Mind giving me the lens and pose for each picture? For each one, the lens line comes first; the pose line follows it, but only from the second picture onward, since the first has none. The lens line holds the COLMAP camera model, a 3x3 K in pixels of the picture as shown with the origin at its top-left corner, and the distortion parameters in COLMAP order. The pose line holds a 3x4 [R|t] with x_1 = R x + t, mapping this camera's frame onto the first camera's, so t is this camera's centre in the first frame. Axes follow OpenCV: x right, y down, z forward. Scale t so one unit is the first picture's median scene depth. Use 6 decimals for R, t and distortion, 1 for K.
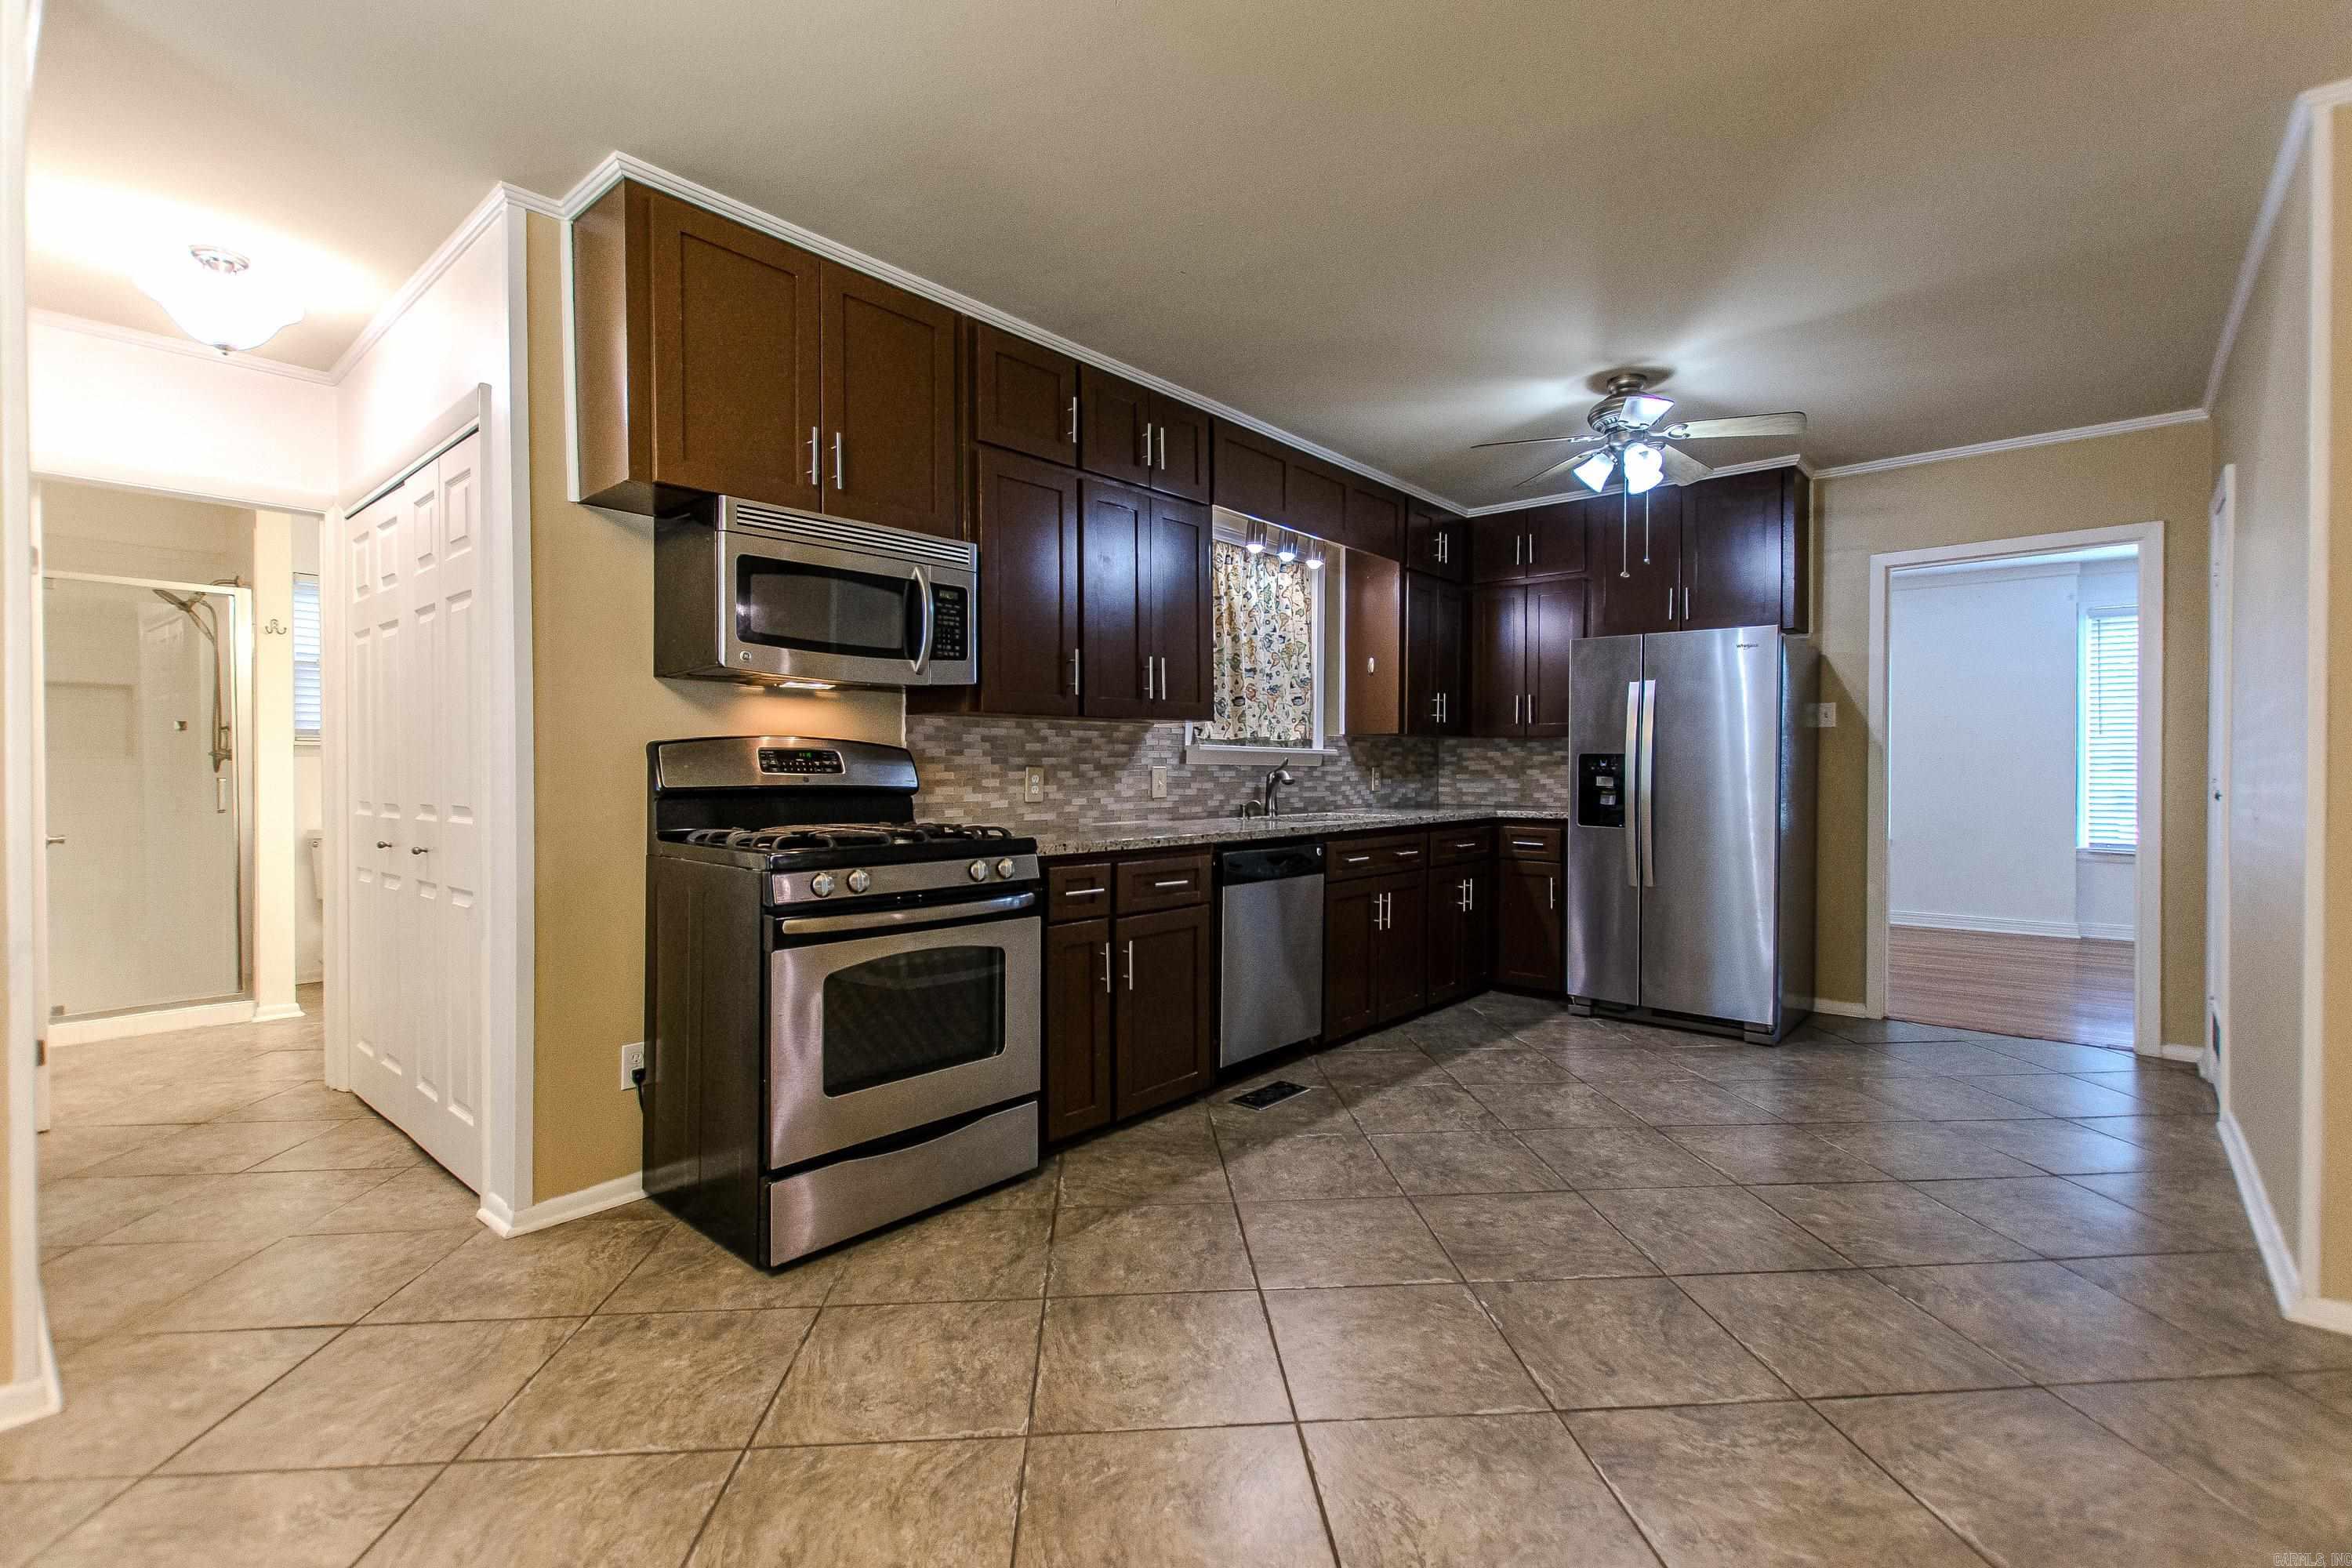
lens RADIAL K [[1043.3, 0, 1185.6], [0, 1043.3, 789.3], [0, 0, 1]] dist [0.003231, -0.003671]
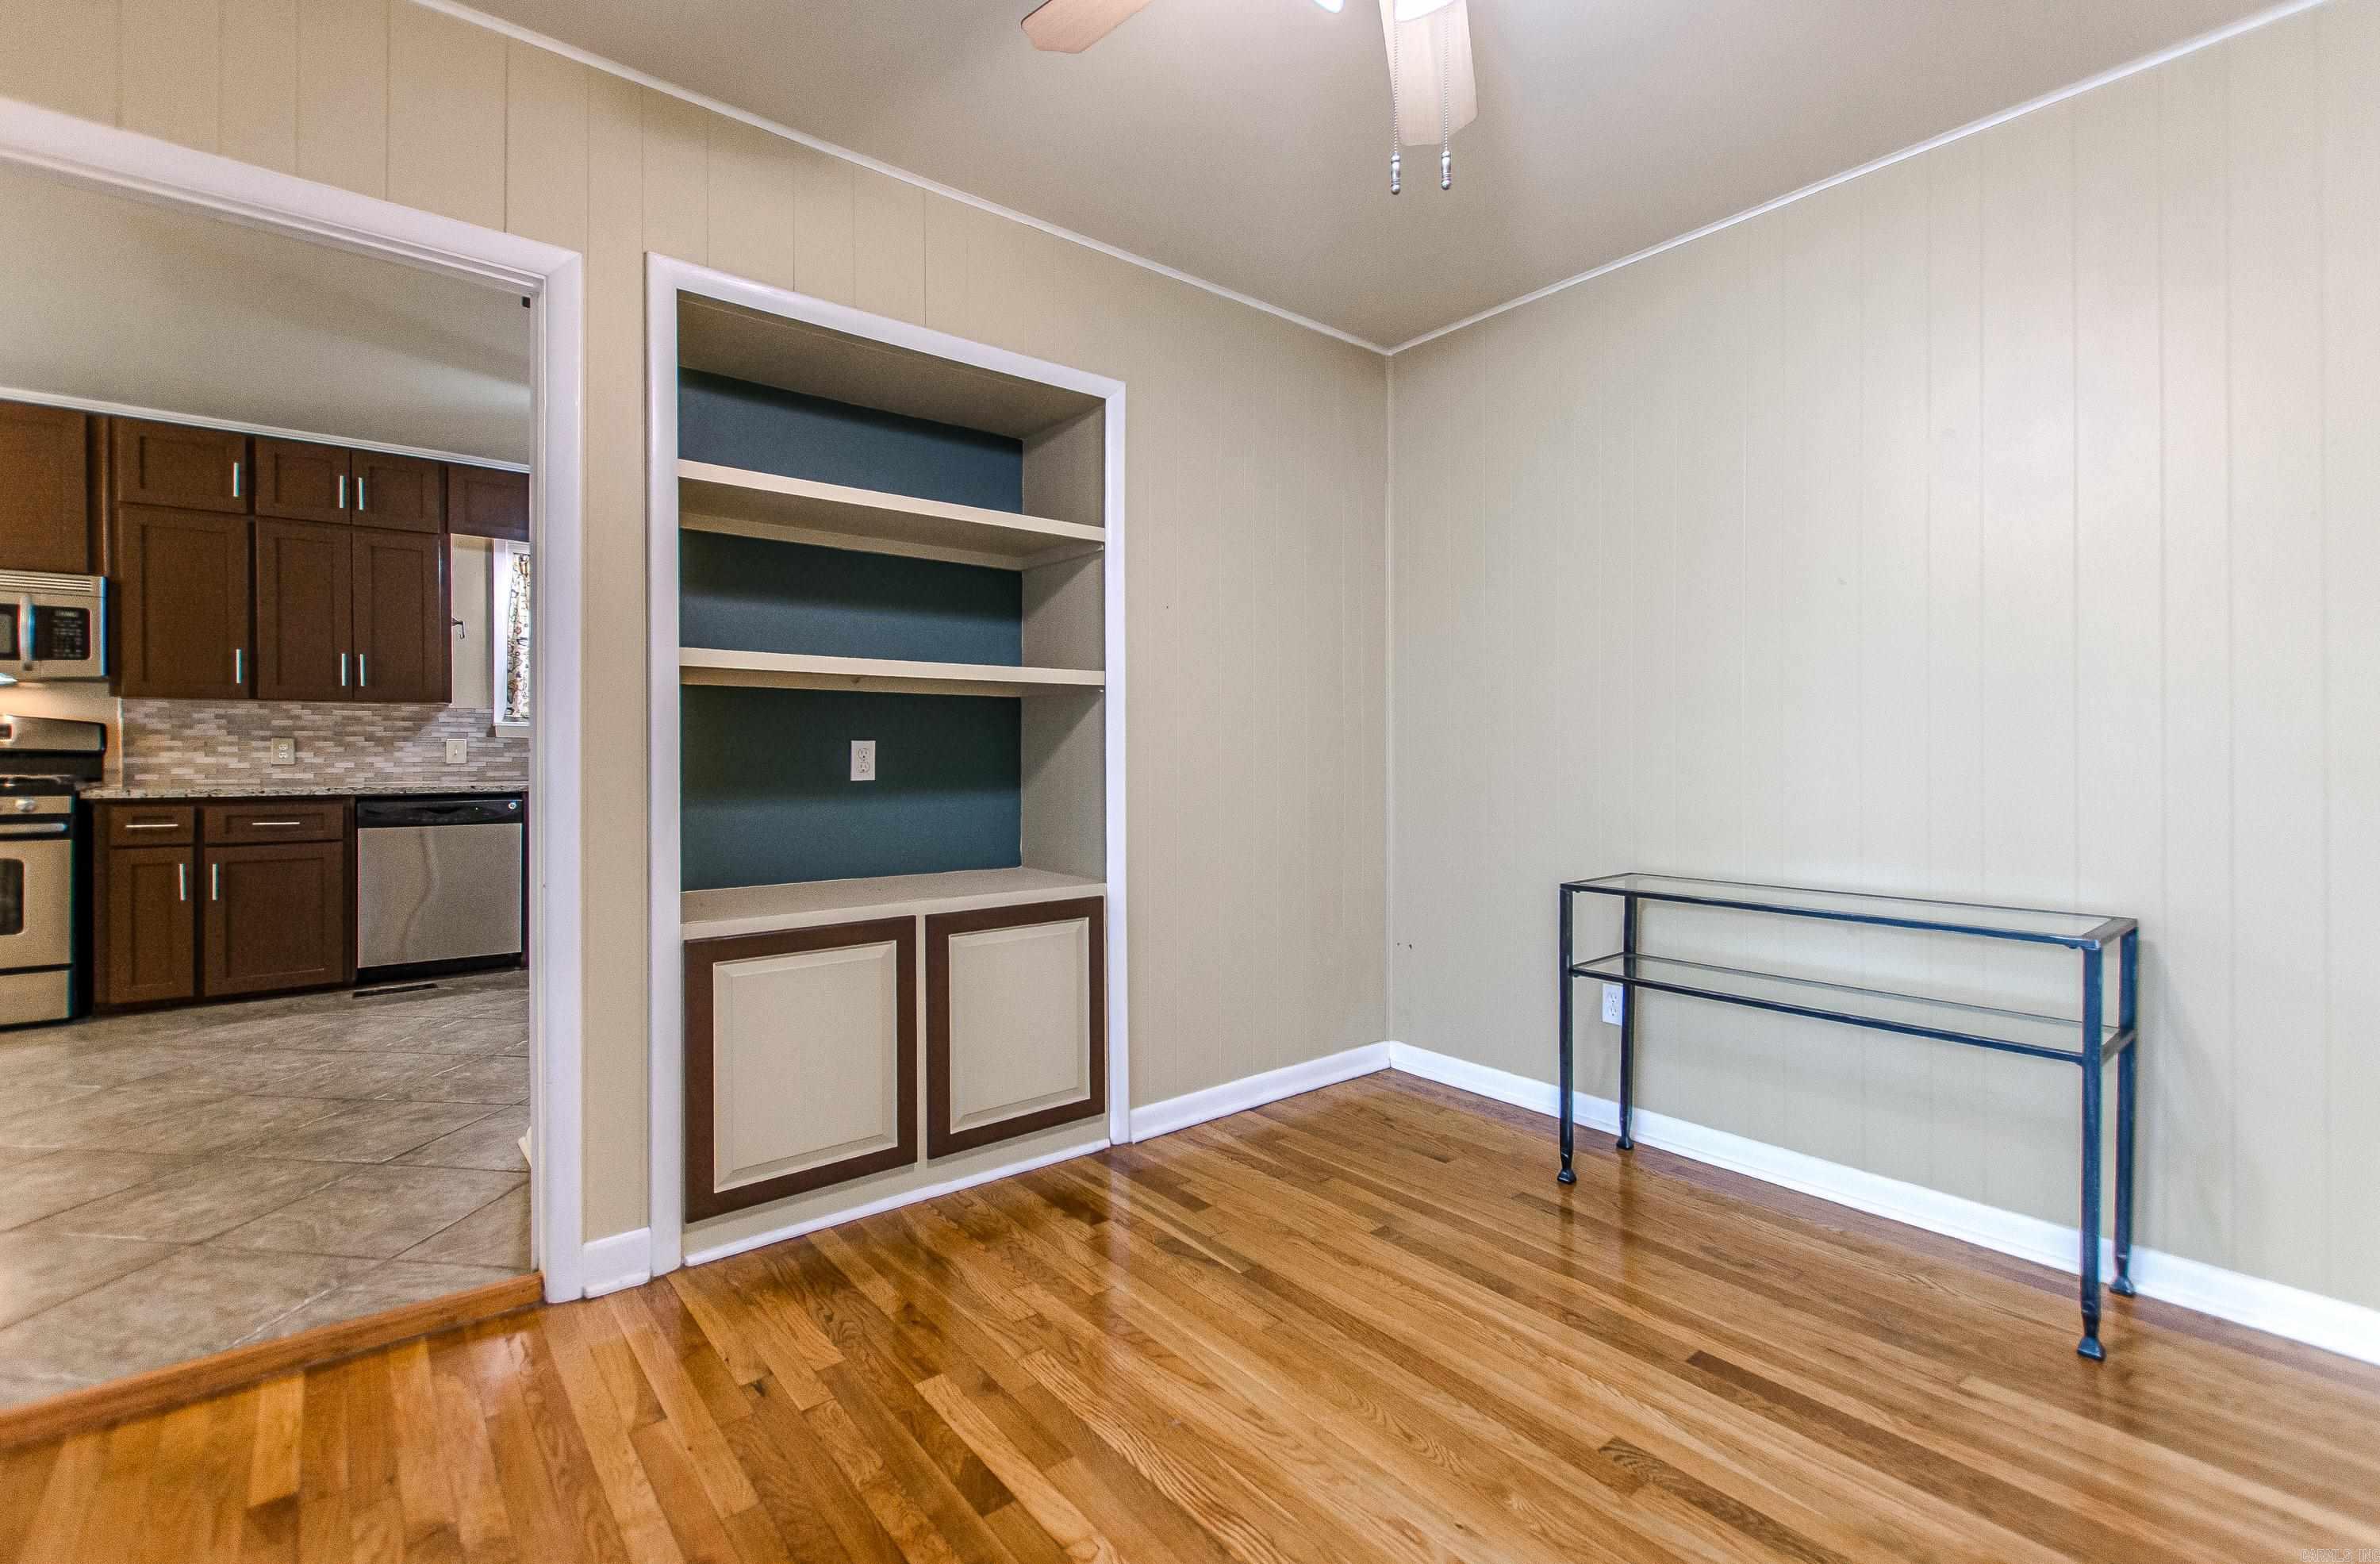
lens RADIAL K [[1055.8, 0, 1221.8], [0, 1055.8, 756.8], [0, 0, 1]] dist [0.003231, -0.003671]
pose [[0.986266, 0.004810, -0.165092, 1.286912], [-0.007488, 0.999850, -0.015600, 0.014780], [0.164993, 0.016622, 0.986155, -0.121677]]
